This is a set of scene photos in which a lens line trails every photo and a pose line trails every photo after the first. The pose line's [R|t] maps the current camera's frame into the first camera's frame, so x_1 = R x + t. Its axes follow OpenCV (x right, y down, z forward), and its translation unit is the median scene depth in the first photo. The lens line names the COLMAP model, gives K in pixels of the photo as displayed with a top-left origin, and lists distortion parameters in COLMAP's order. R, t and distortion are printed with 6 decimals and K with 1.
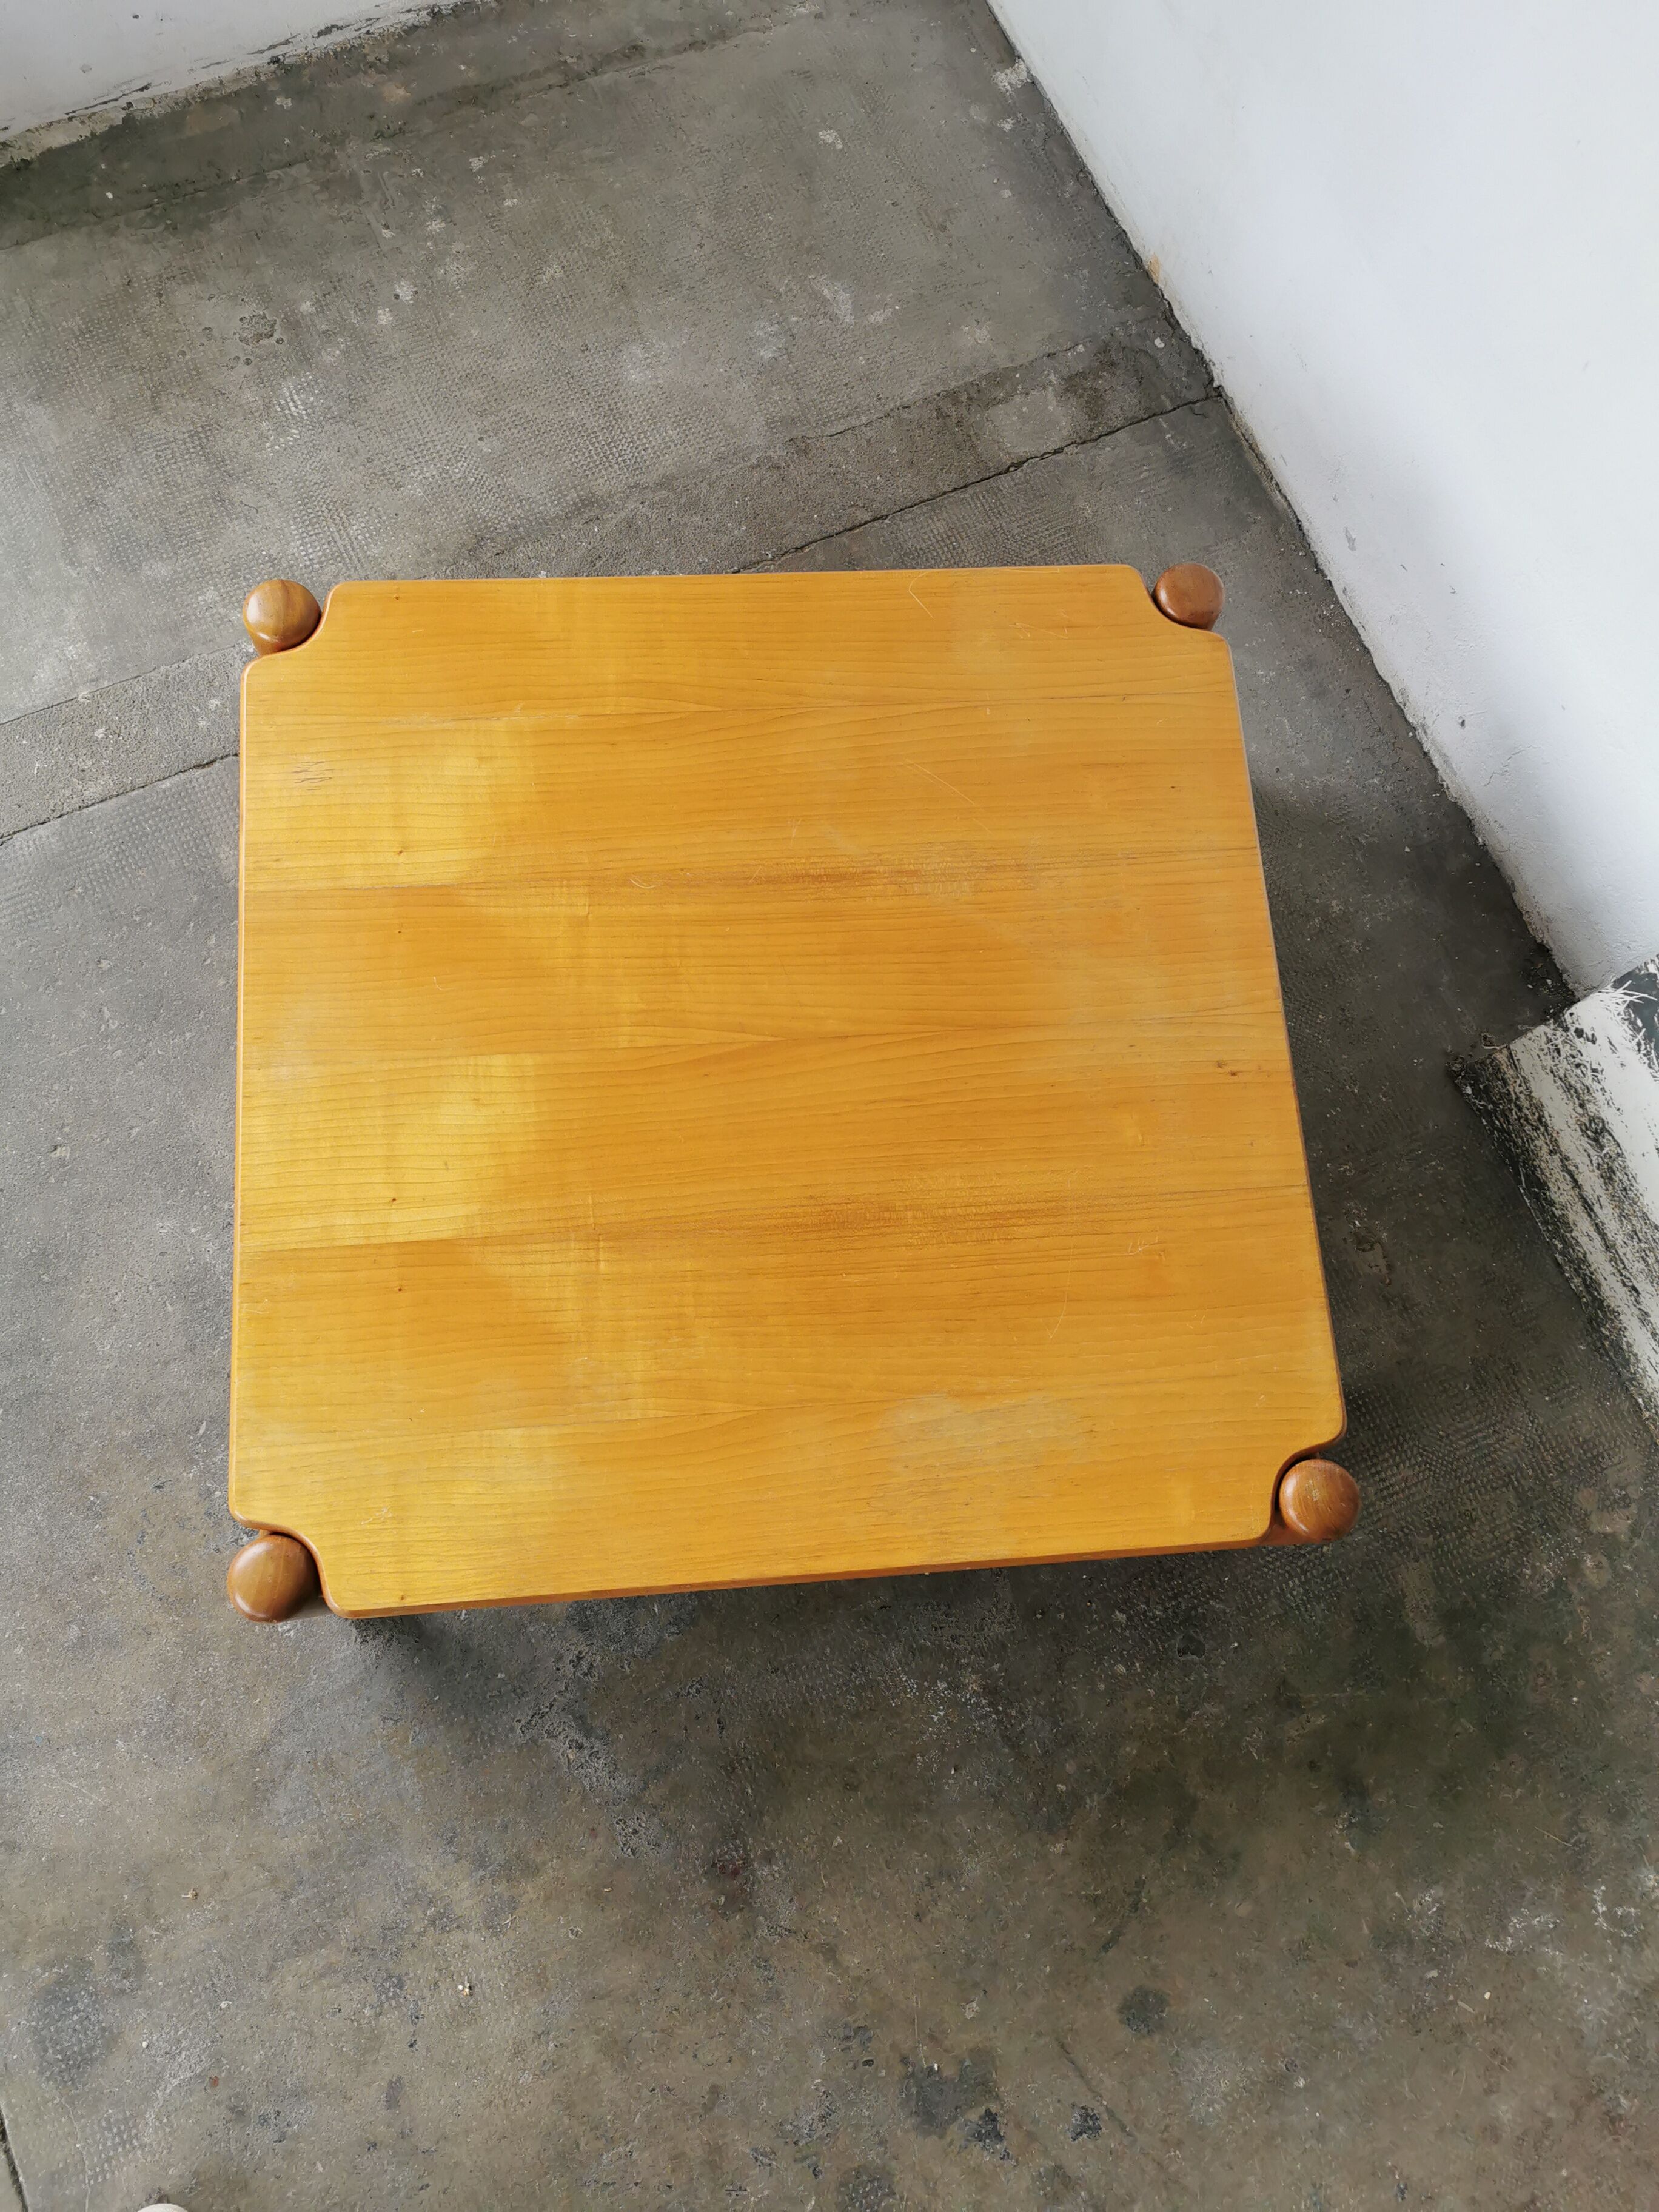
lens RADIAL K [[1726.2, 0, 824.6], [0, 1726.2, 1115.5], [0, 0, 1]] dist [0.058734, -0.094266]
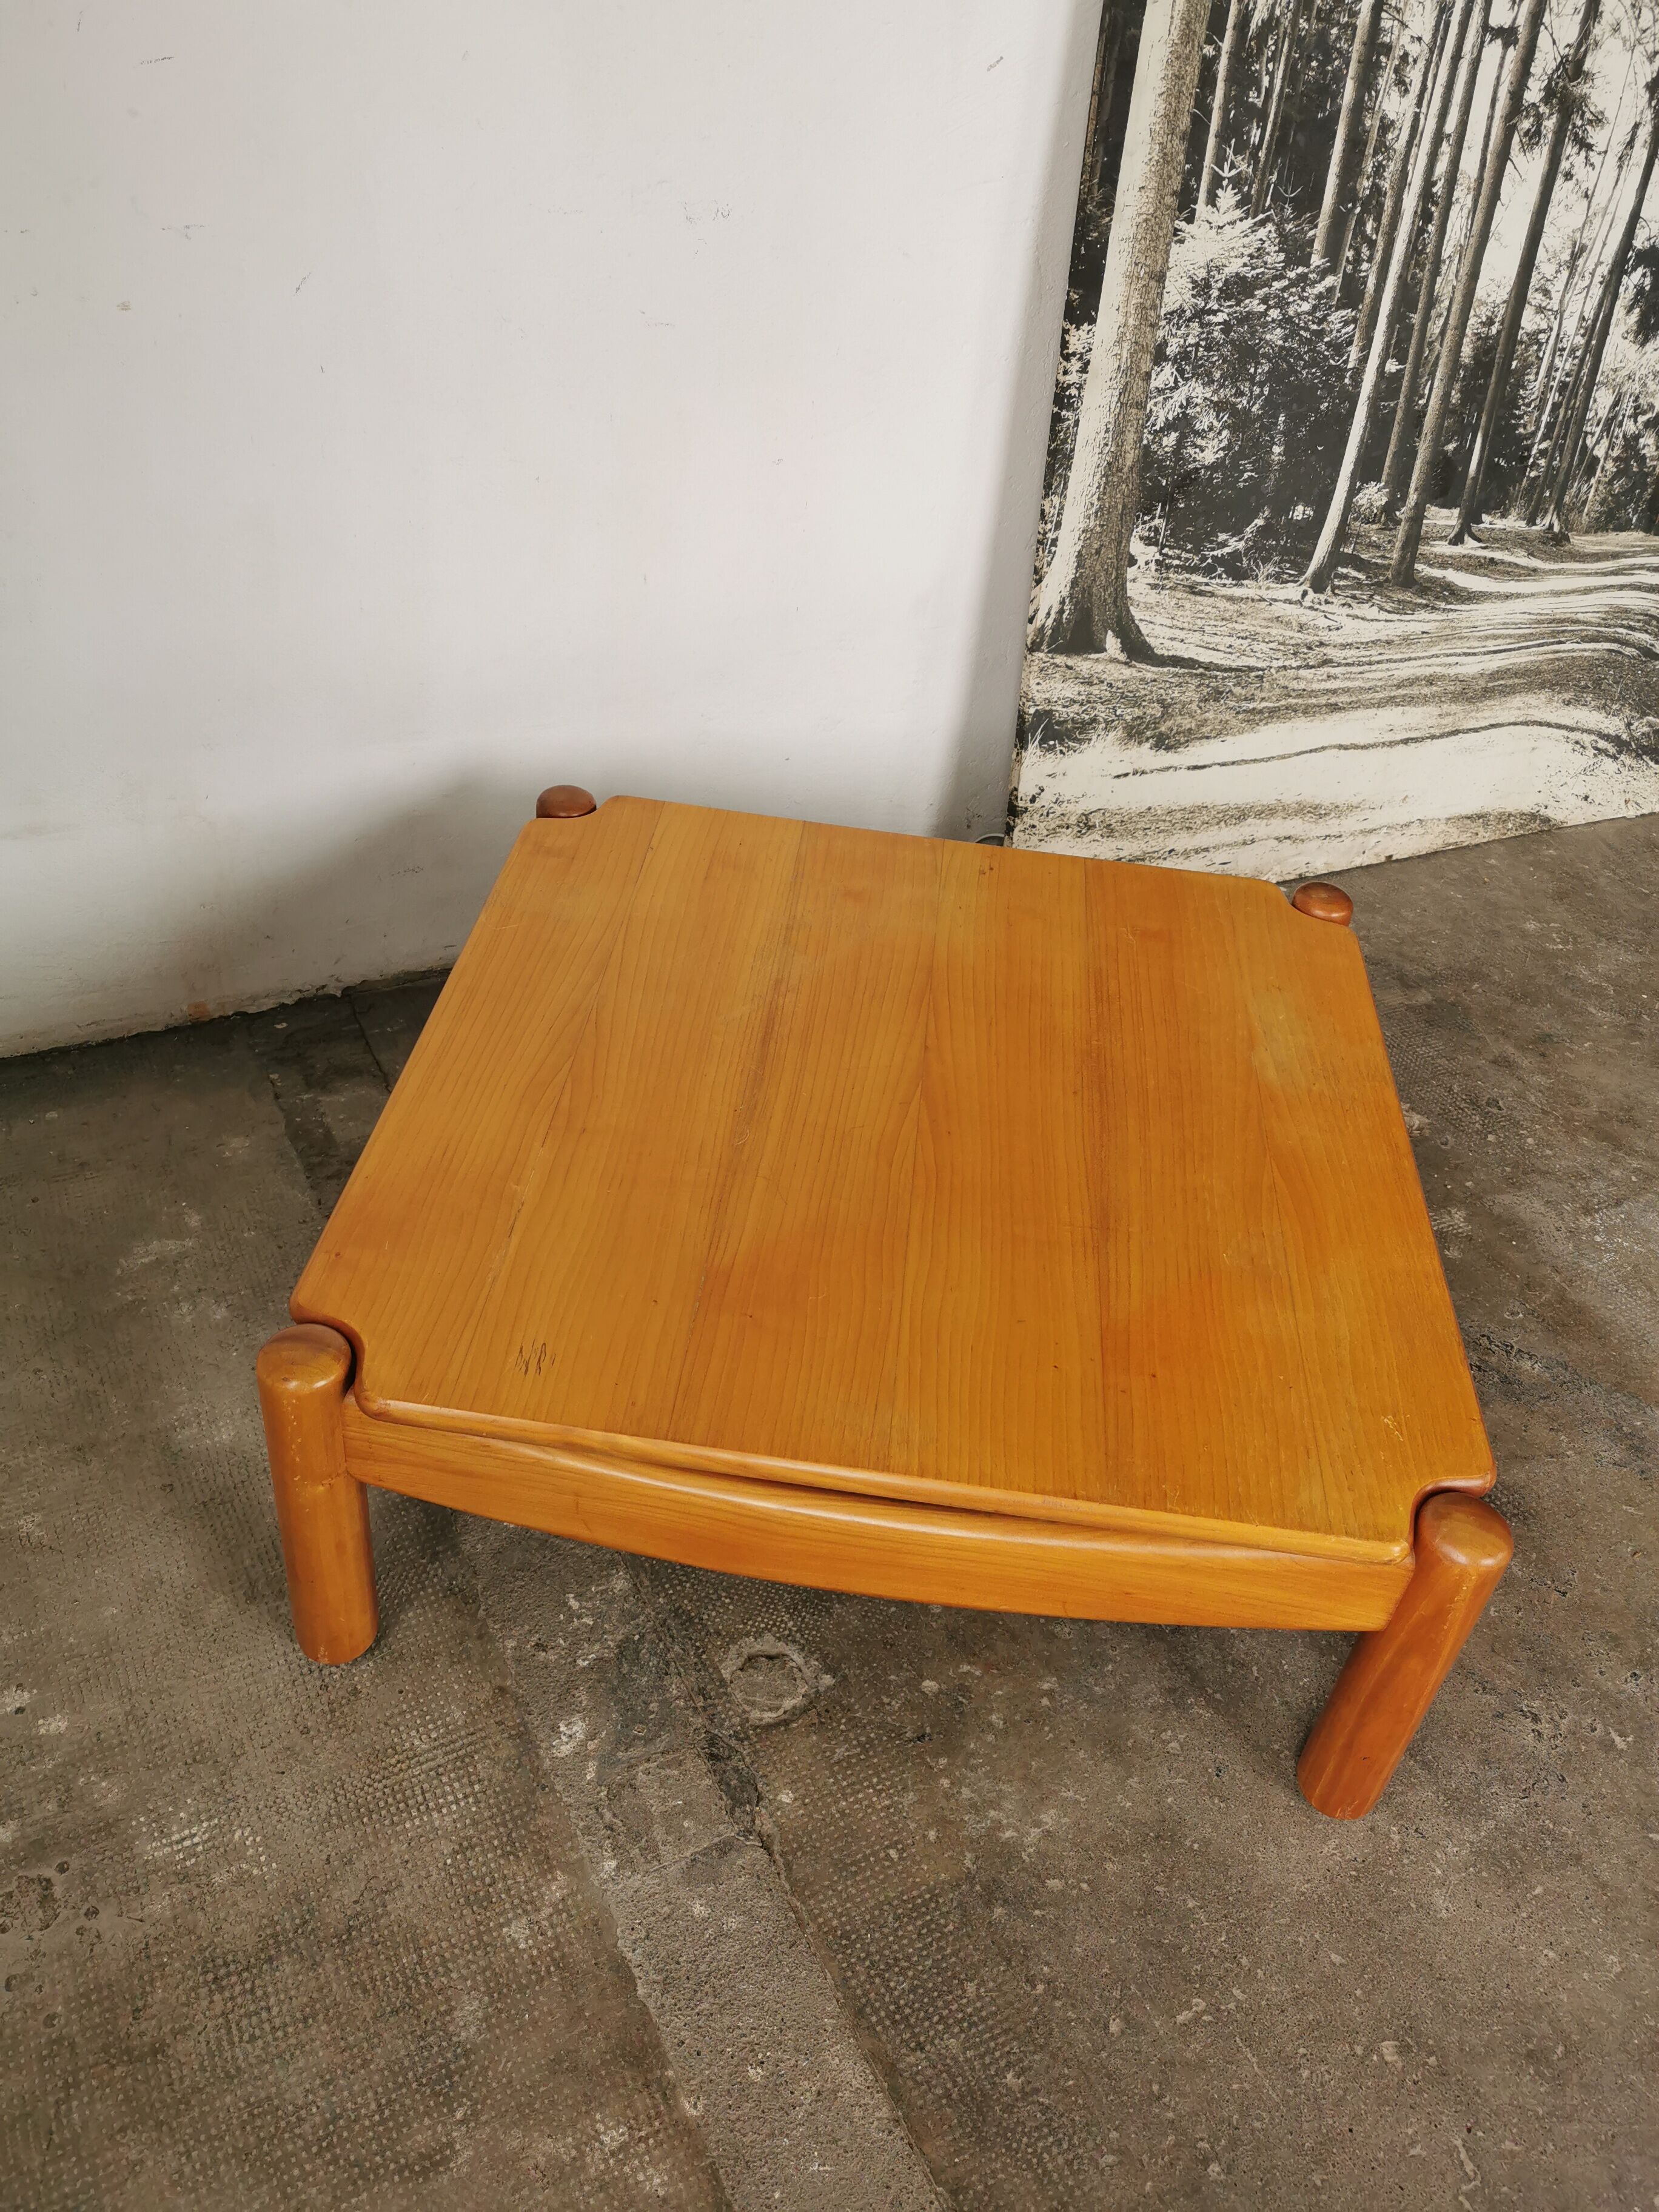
lens RADIAL K [[1726.2, 0, 834.8], [0, 1726.2, 1086.9], [0, 0, 1]] dist [0.058734, -0.094266]
pose [[-0.038572, -0.672468, 0.739120, -0.733547], [0.933767, 0.239112, 0.266280, -0.510817], [-0.355798, 0.700437, 0.618706, 0.374817]]
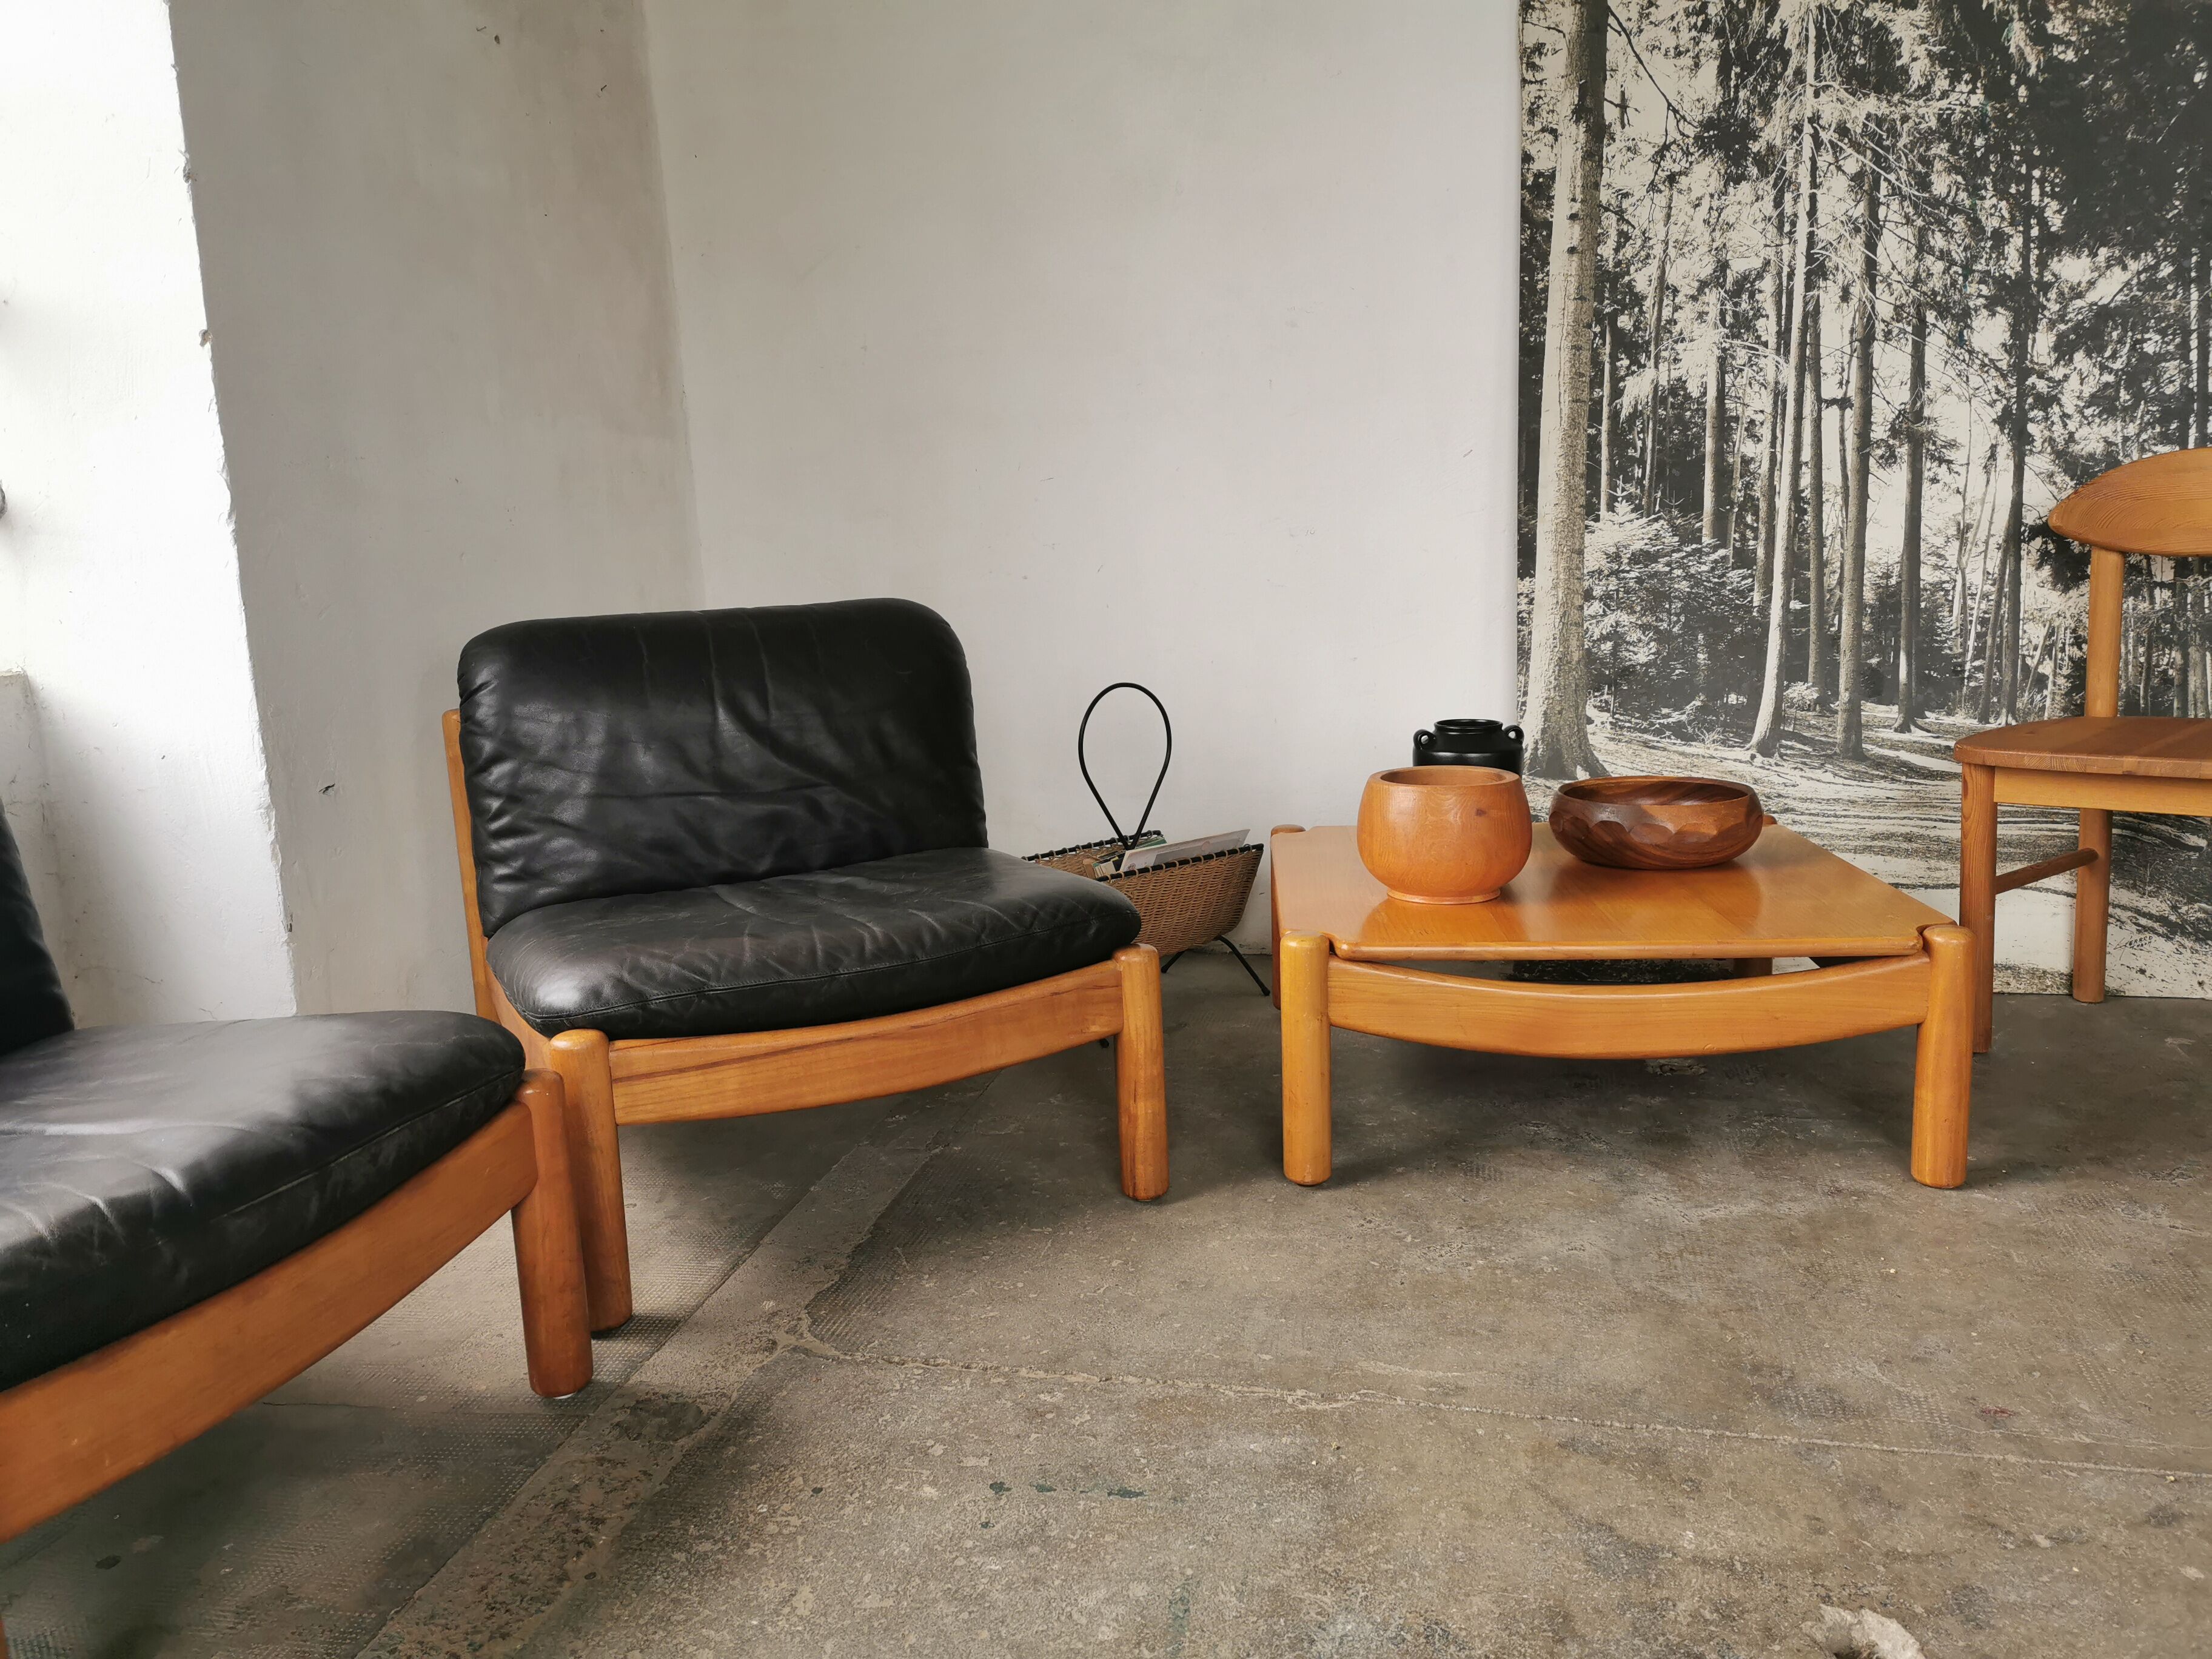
lens RADIAL K [[1726.2, 0, 1086.9], [0, 1726.2, 788.4], [0, 0, 1]] dist [0.058734, -0.094266]
pose [[0.614430, -0.224997, 0.756209, -1.403777], [0.779246, 0.323091, -0.537018, 0.609593], [-0.123497, 0.919233, 0.373845, 0.219877]]
